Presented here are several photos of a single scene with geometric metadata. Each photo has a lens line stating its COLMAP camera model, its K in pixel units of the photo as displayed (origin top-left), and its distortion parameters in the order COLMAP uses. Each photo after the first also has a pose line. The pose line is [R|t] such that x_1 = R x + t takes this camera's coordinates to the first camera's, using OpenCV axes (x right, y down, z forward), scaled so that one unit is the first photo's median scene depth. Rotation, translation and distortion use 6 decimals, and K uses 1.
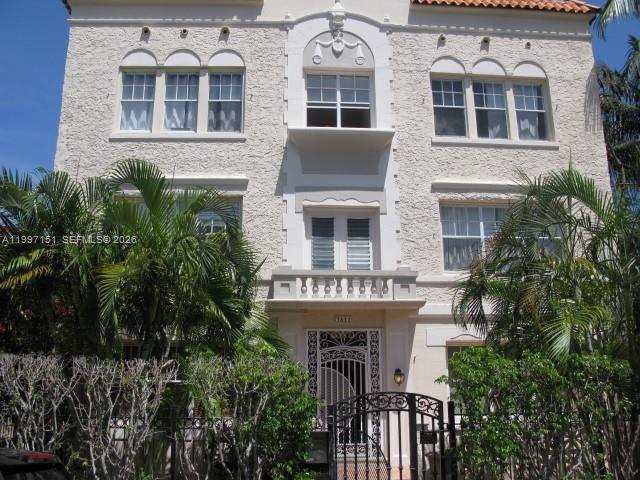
lens RADIAL K [[646.8, 0, 320.0], [0, 646.8, 249.6], [0, 0, 1]] dist [-0.209695, 0.241925]
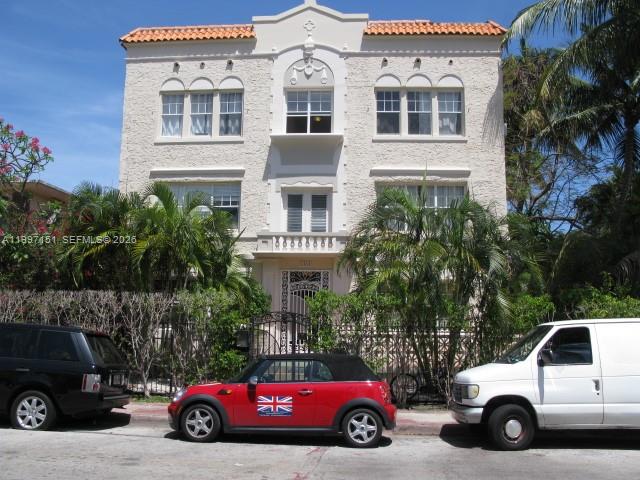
lens RADIAL K [[646.8, 0, 320.0], [0, 646.8, 249.6], [0, 0, 1]] dist [-0.209695, 0.241925]
pose [[0.990738, 0.005560, -0.135670, 0.250482], [0.011249, 0.992365, 0.122819, -0.100947], [0.135317, -0.123208, 0.983112, -0.441037]]
